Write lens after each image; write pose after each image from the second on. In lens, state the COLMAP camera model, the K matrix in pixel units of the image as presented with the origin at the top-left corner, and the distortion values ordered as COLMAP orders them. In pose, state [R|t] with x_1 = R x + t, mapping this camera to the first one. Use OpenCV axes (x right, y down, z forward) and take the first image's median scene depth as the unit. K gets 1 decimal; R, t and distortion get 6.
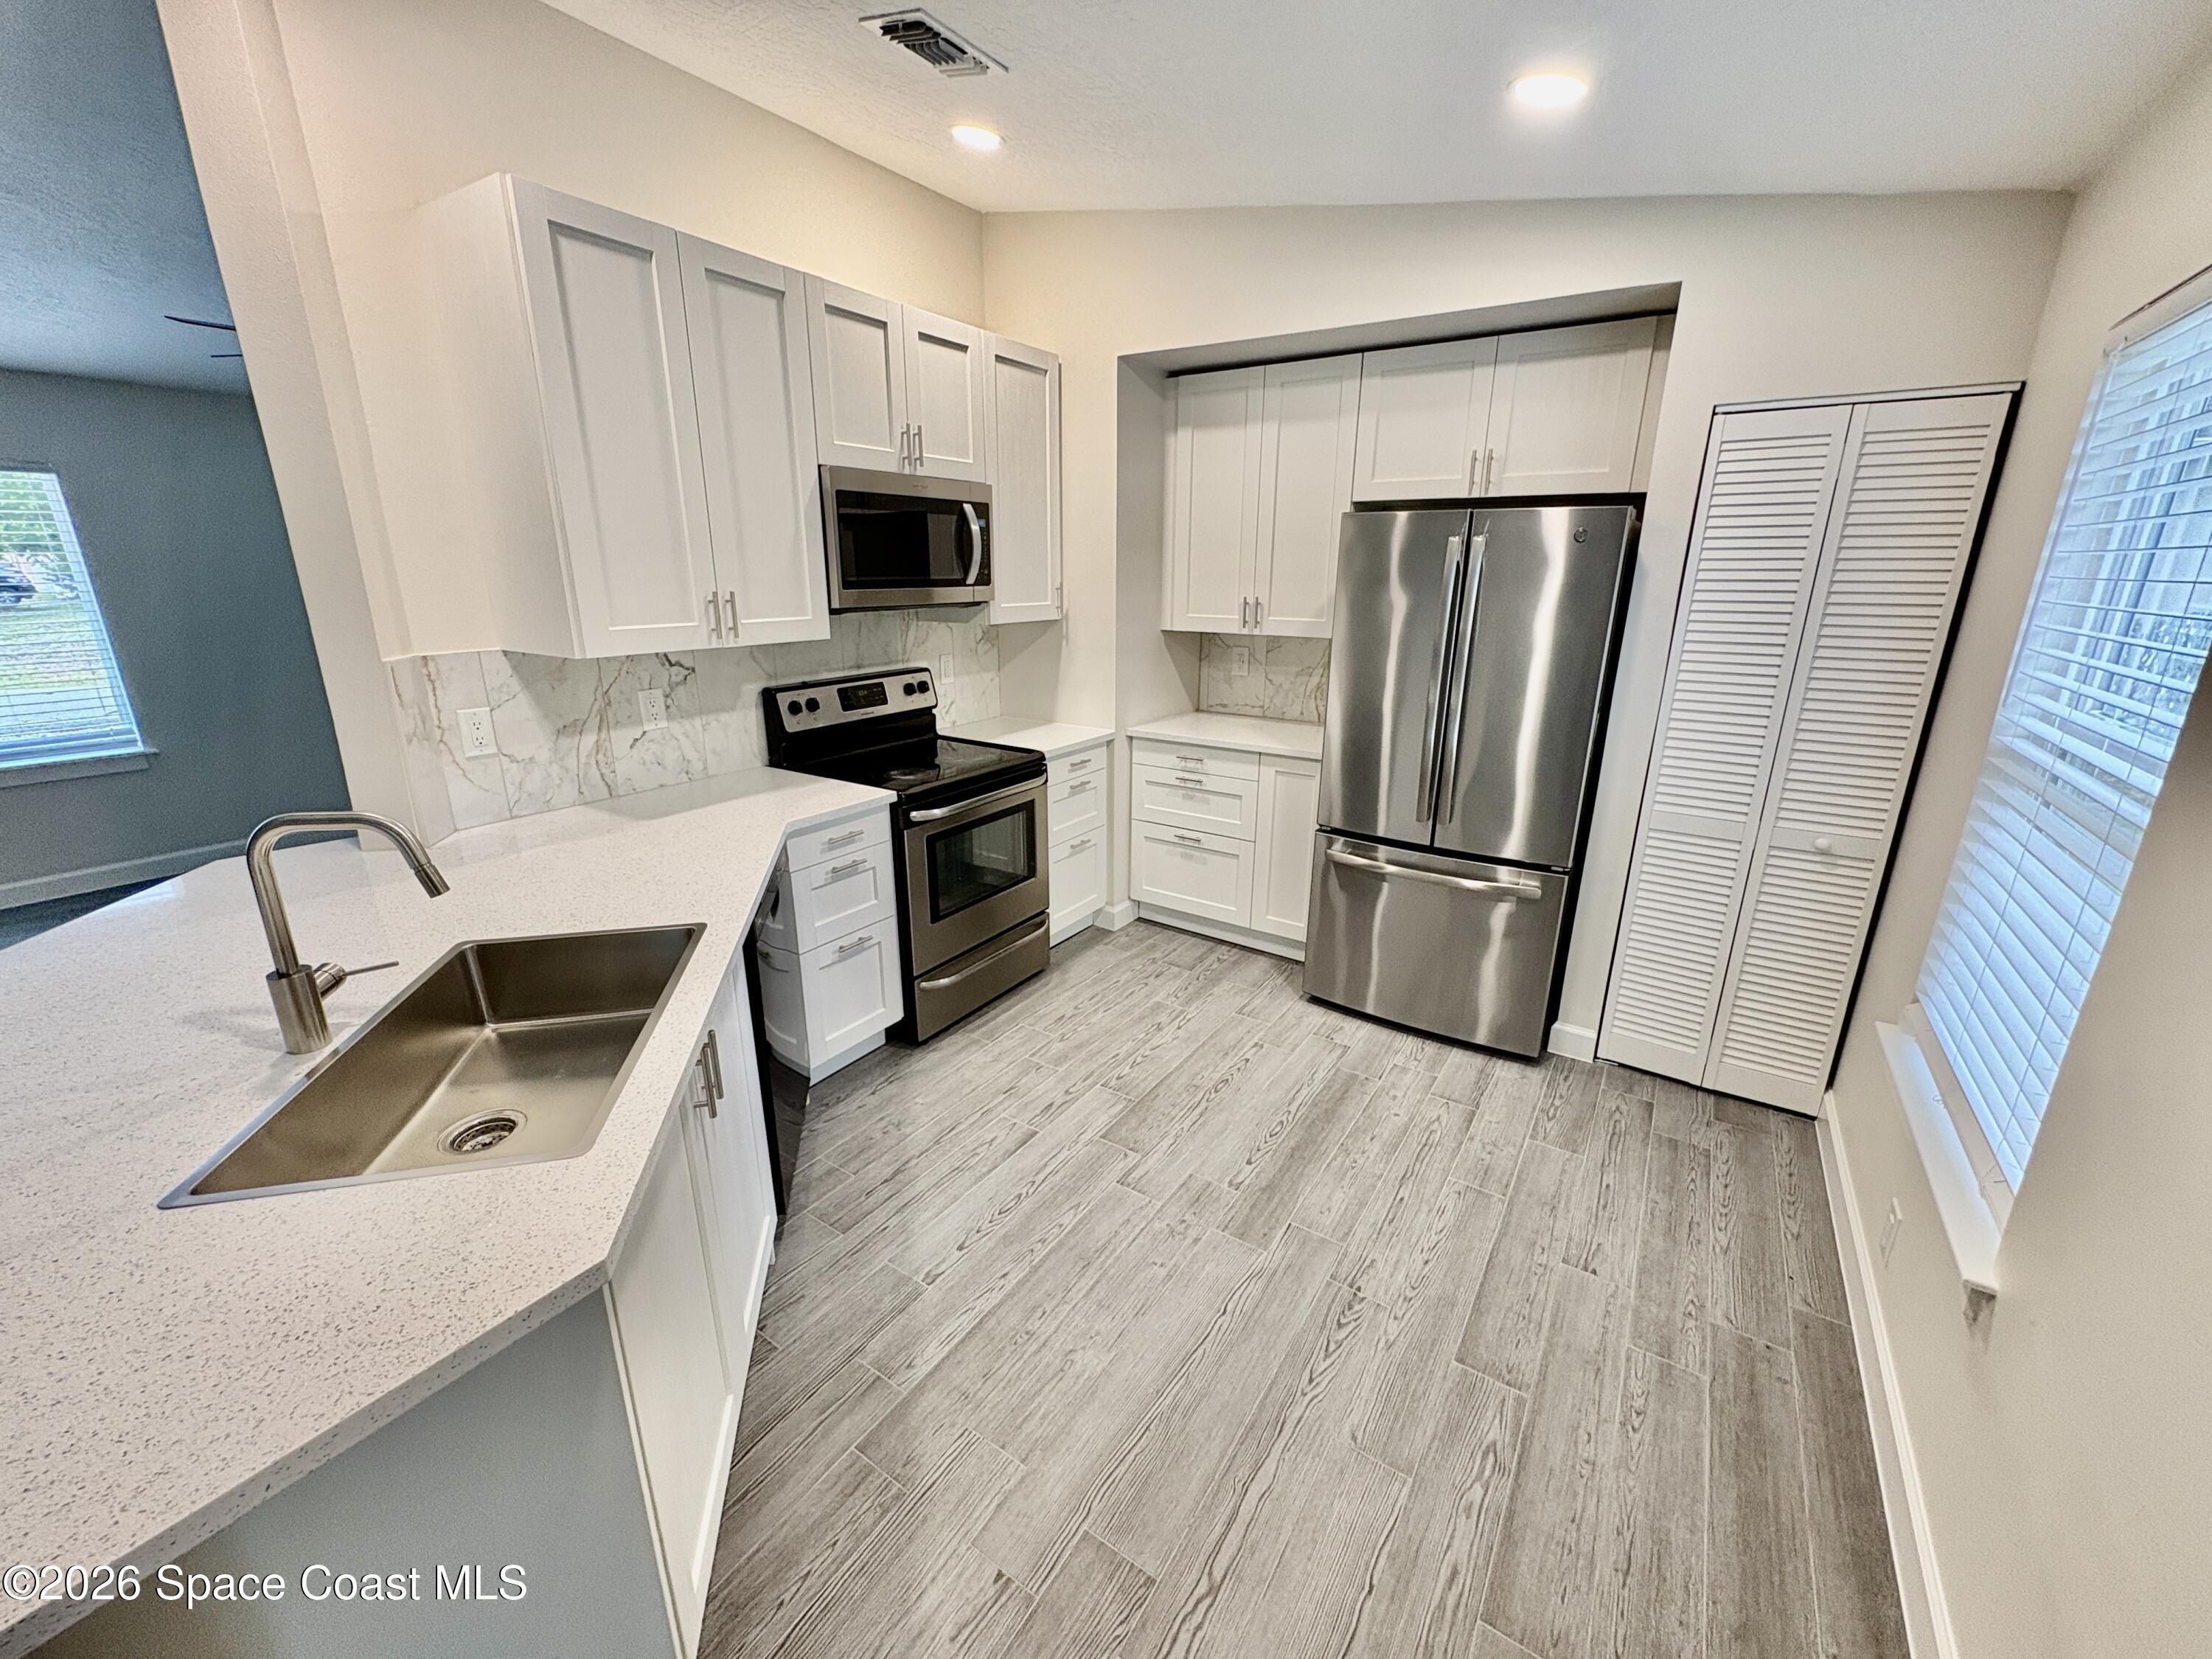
lens RADIAL K [[881.3, 0, 1106.0], [0, 881.3, 829.5], [0, 0, 1]] dist [-0.001117, 0.000303]
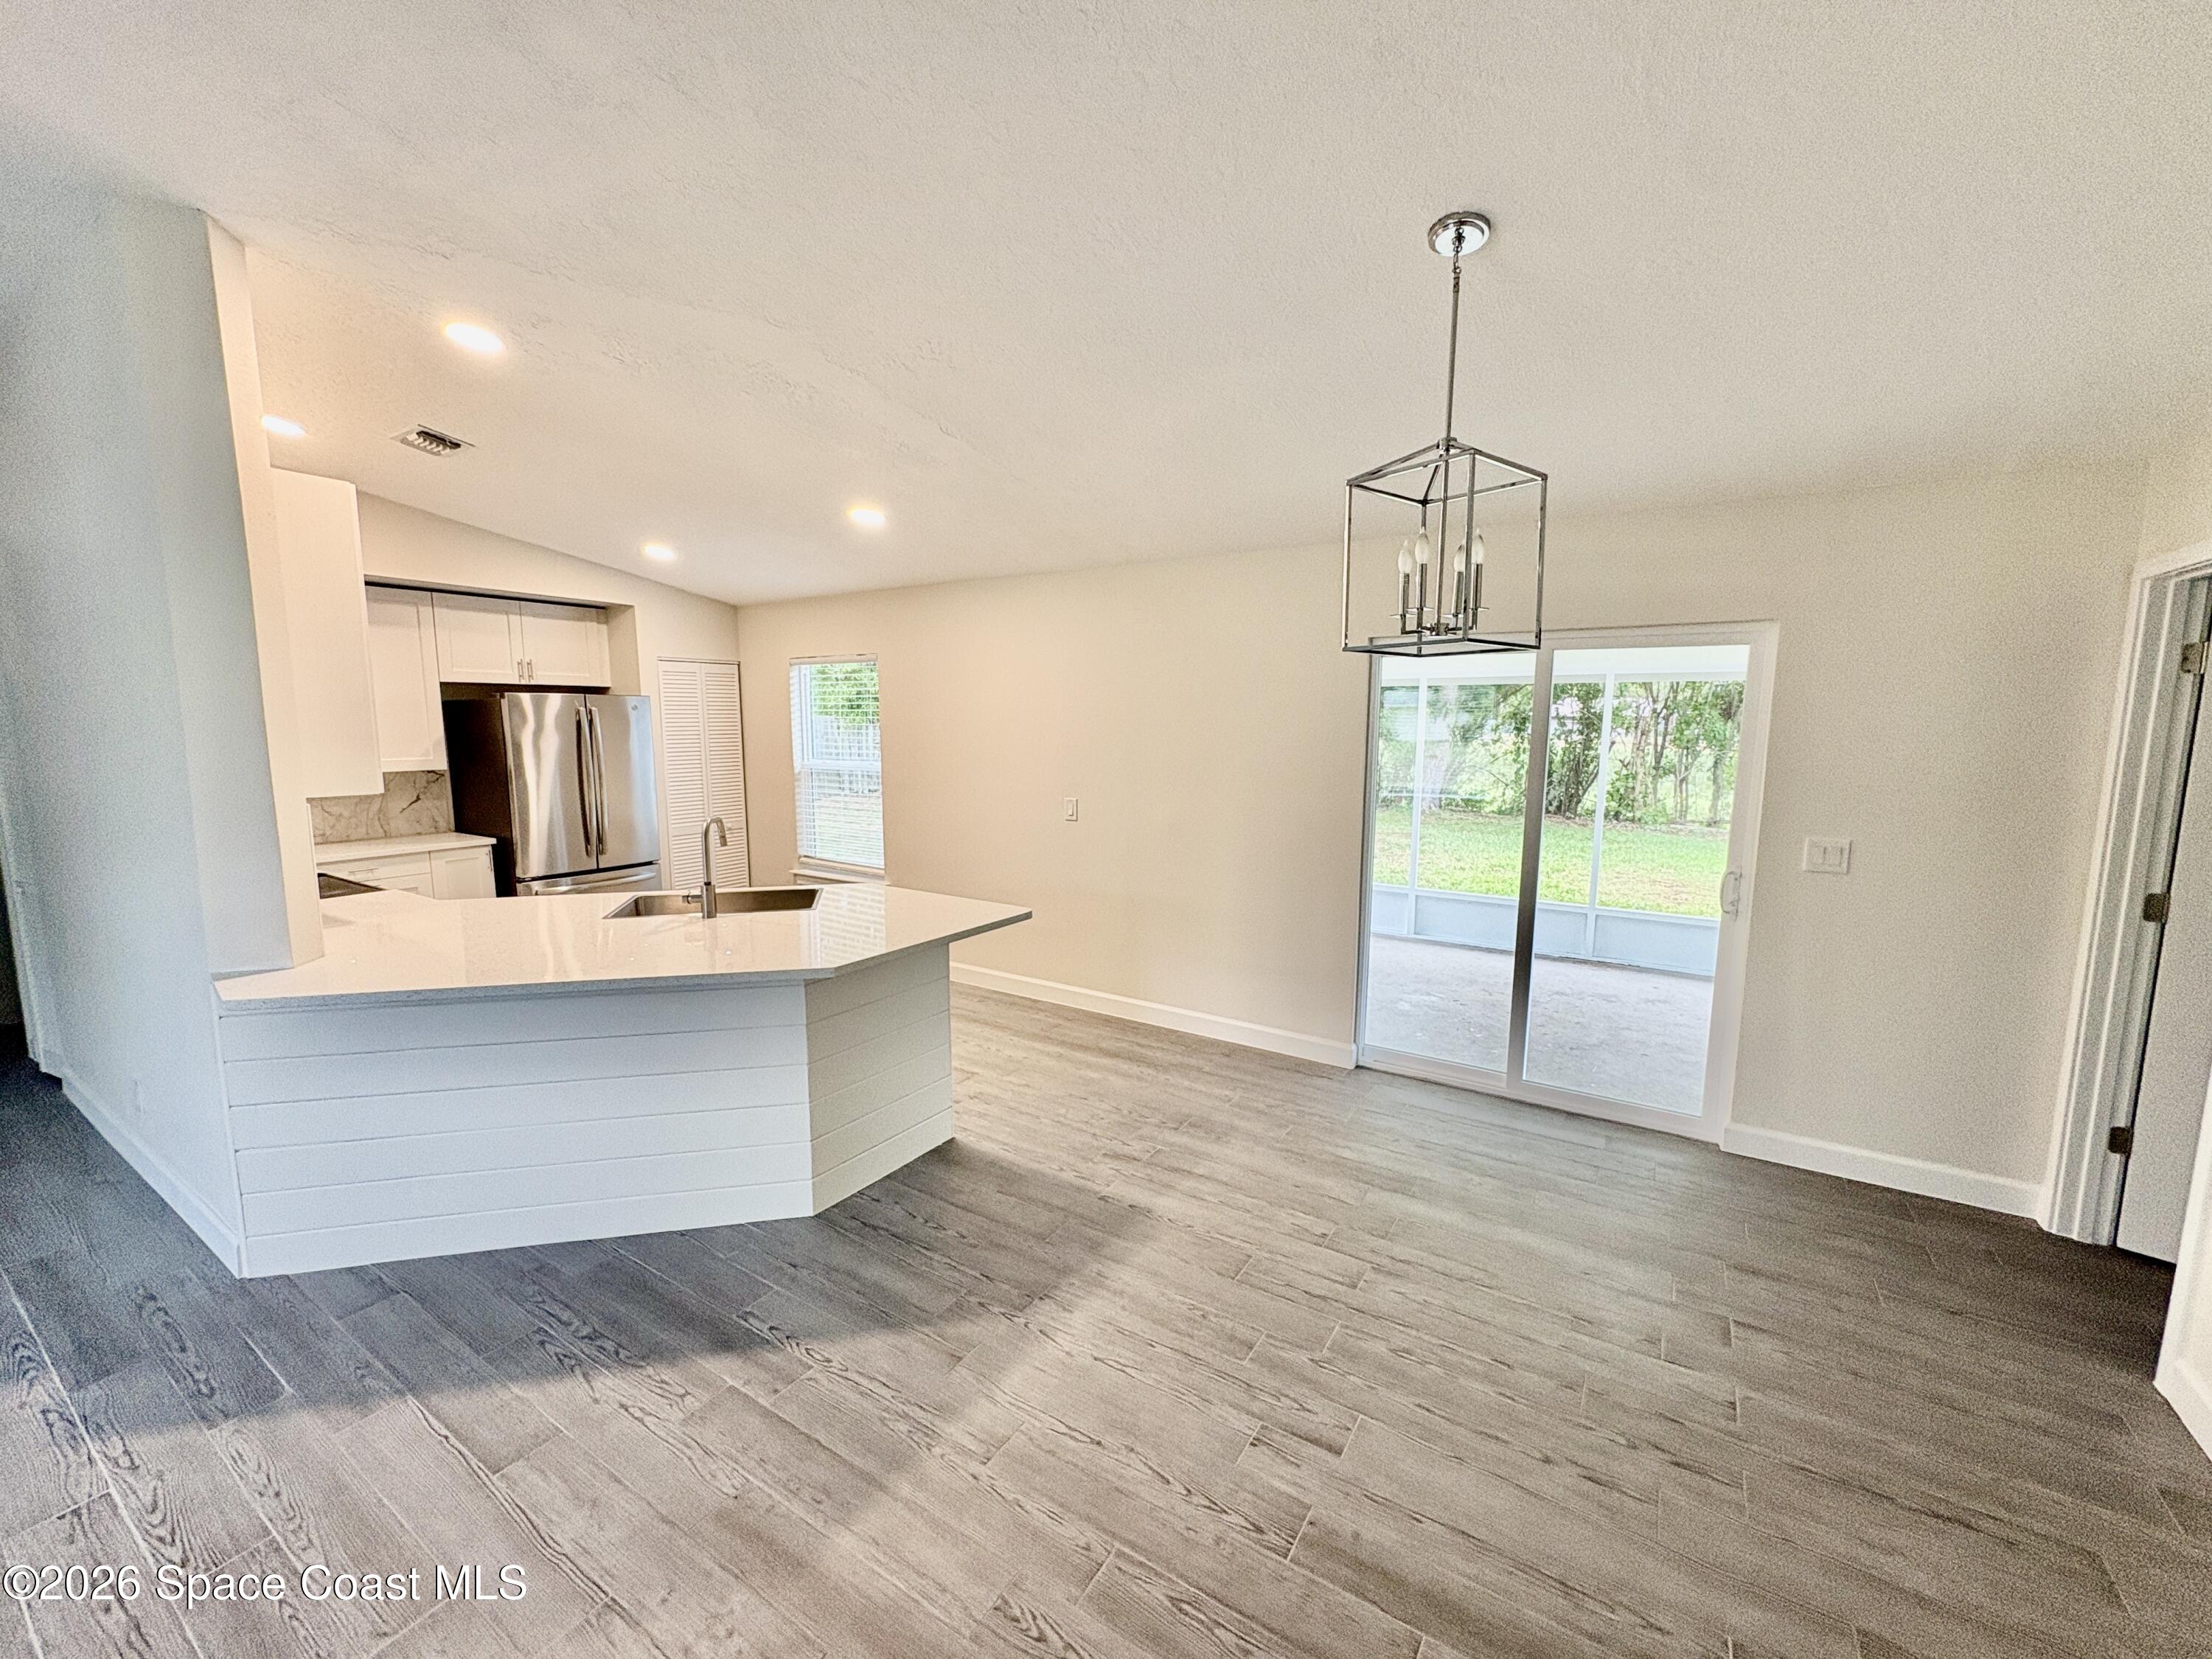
lens RADIAL K [[881.3, 0, 1106.0], [0, 881.3, 829.5], [0, 0, 1]] dist [-0.001117, 0.000303]
pose [[-0.018860, -0.131168, 0.991181, -1.514189], [0.285805, 0.949283, 0.131061, 0.003753], [-0.958102, 0.285756, 0.019585, -0.079996]]
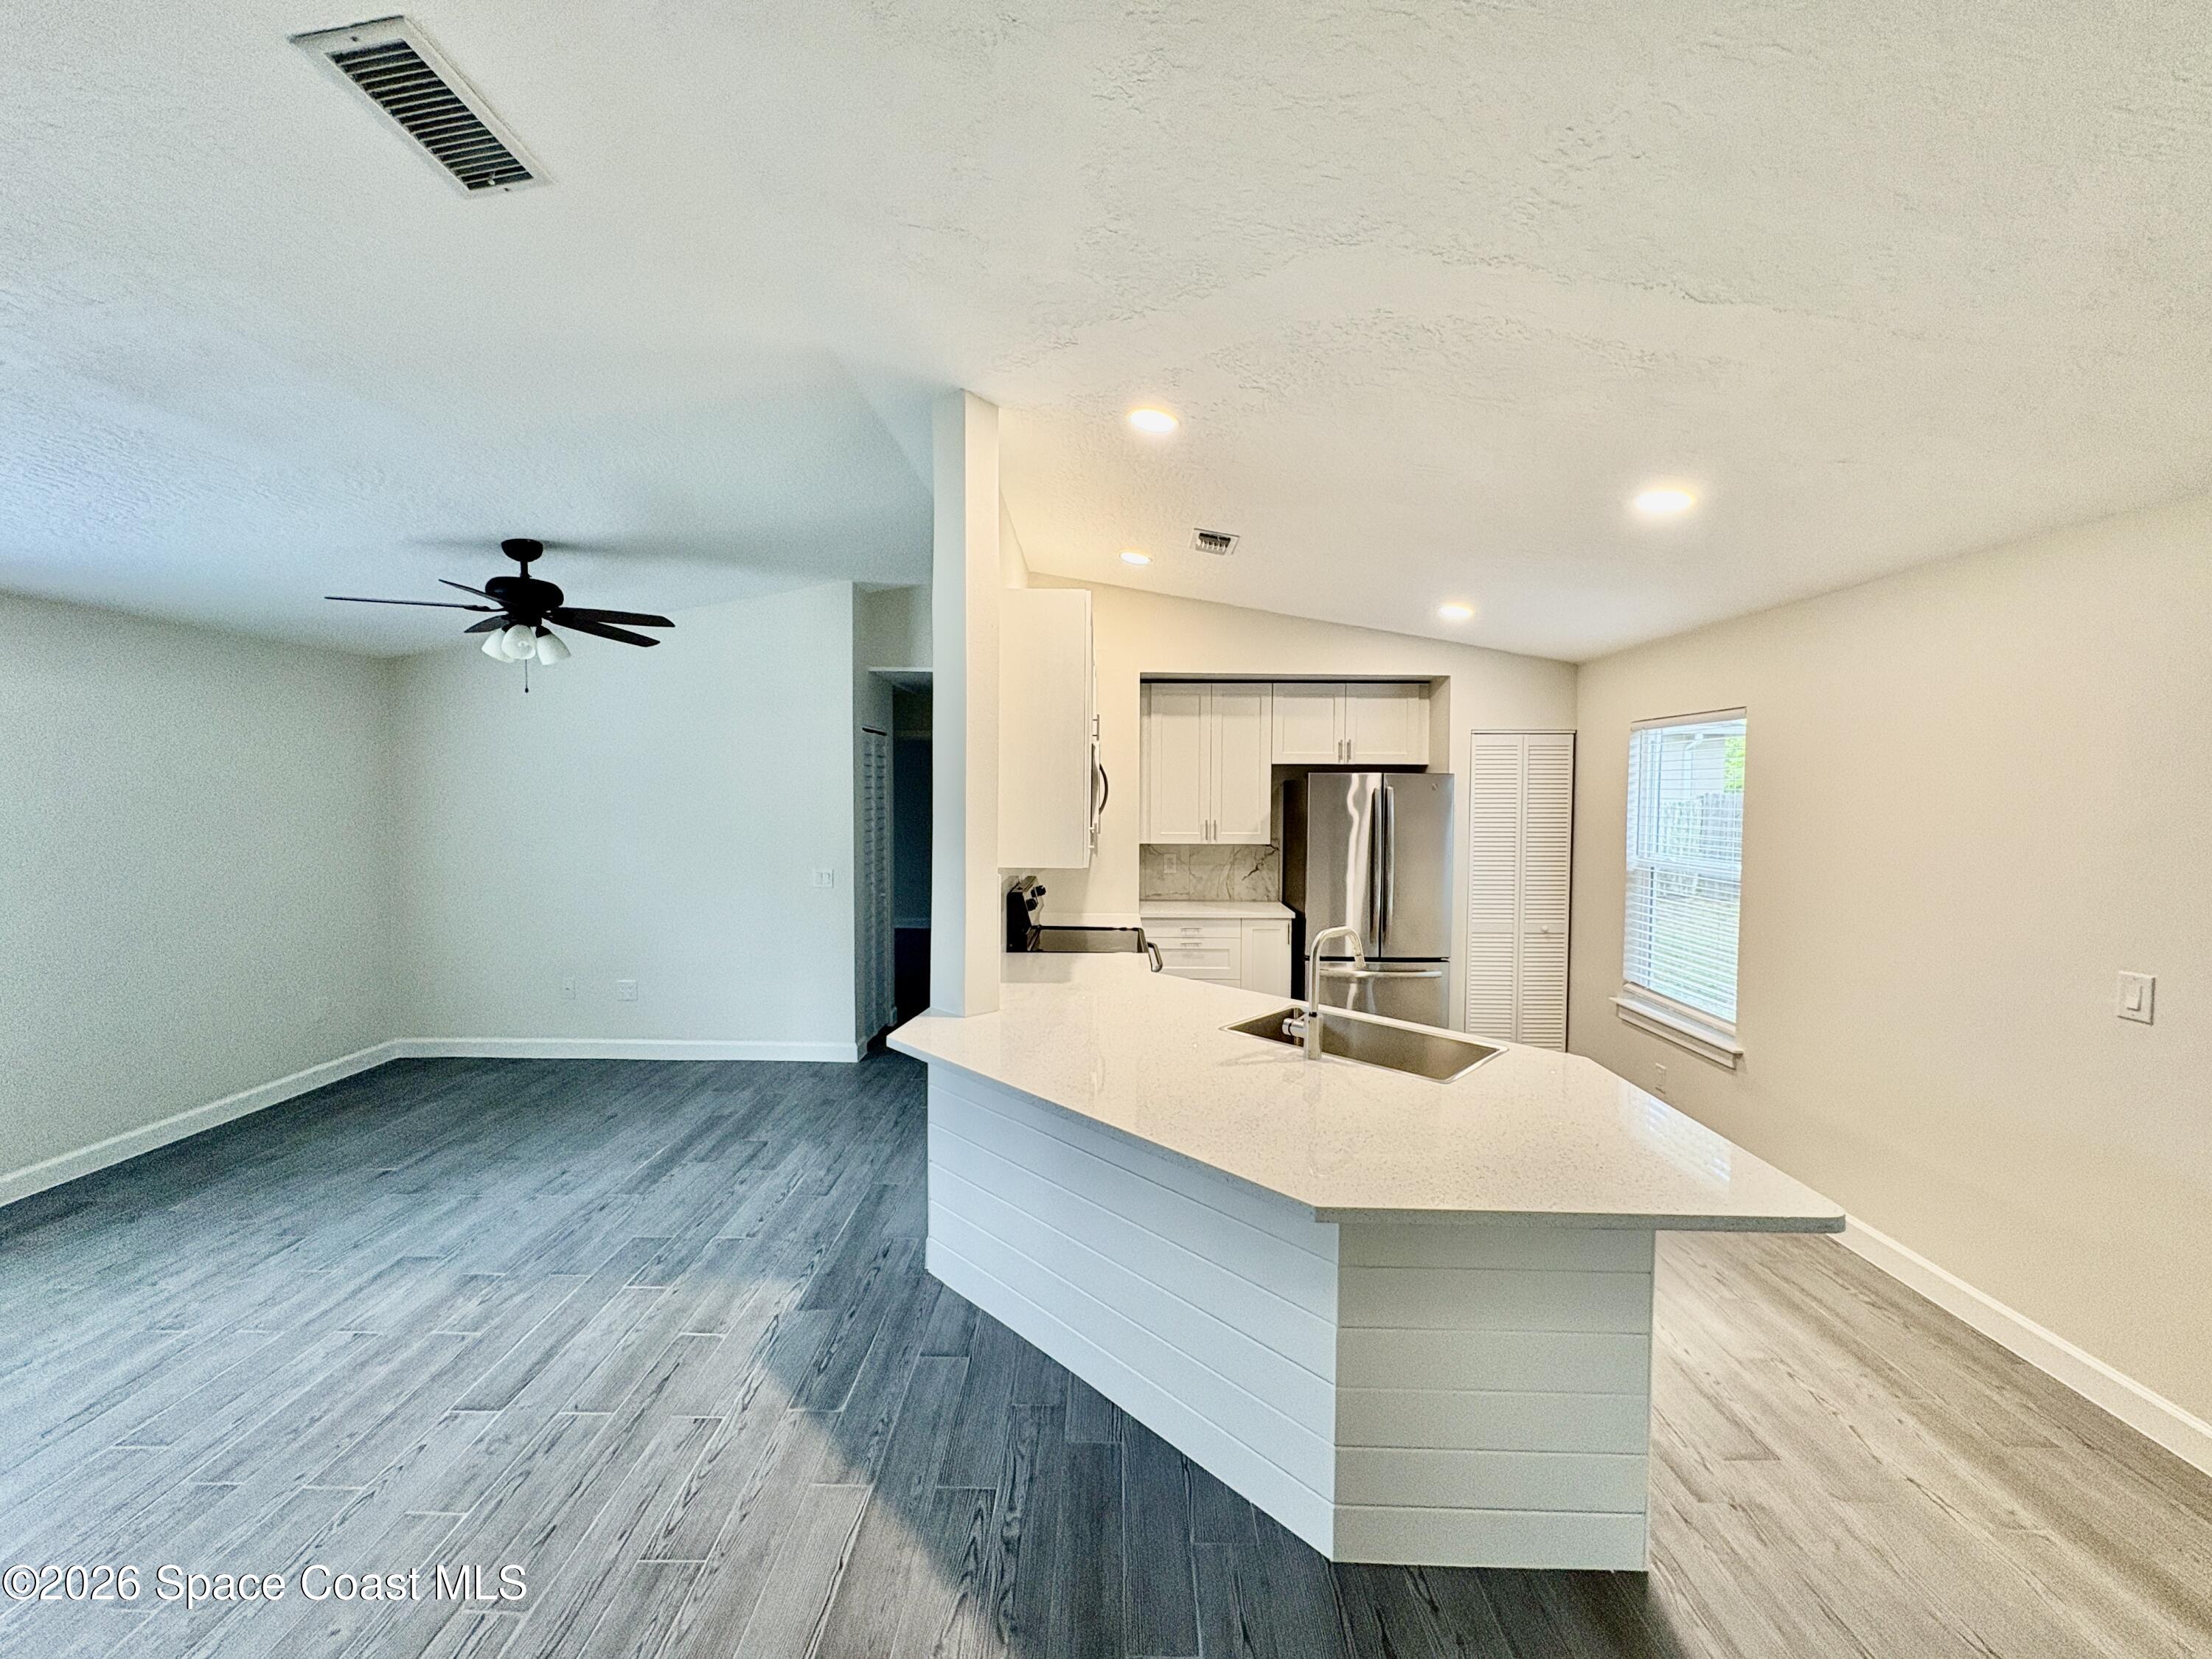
lens RADIAL K [[881.3, 0, 1106.0], [0, 881.3, 829.5], [0, 0, 1]] dist [-0.001117, 0.000303]
pose [[0.839525, -0.025258, 0.542734, -1.045774], [0.156110, 0.968011, -0.196427, 0.033130], [-0.520411, 0.249631, 0.816613, -0.200175]]
